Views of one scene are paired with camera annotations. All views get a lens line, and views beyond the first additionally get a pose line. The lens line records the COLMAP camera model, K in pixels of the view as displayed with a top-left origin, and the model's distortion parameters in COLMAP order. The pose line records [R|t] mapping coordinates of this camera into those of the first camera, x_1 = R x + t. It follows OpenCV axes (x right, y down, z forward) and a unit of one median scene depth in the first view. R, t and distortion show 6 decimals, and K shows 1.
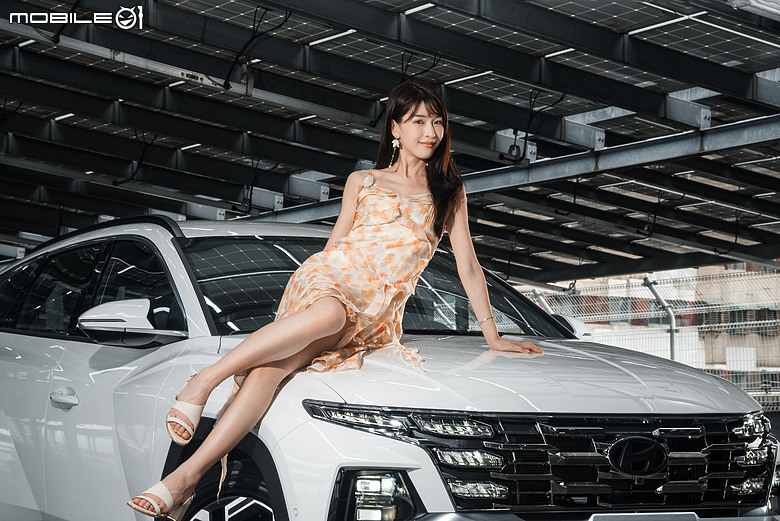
lens RADIAL K [[1903.8, 0, 388.2], [0, 1903.8, 260.3], [0, 0, 1]] dist [0.533372, 0.000000]
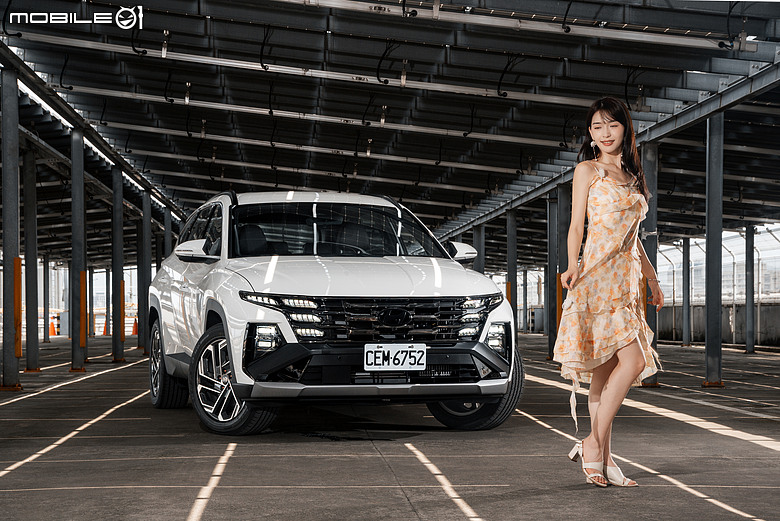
lens RADIAL K [[1903.8, 0, 387.9], [0, 1903.8, 316.0], [0, 0, 1]] dist [0.533372, 0.000000]
pose [[0.964346, 0.004485, -0.264606, 0.676772], [0.017338, 0.996638, 0.080081, -0.064399], [0.264075, -0.081814, 0.961026, -0.980832]]
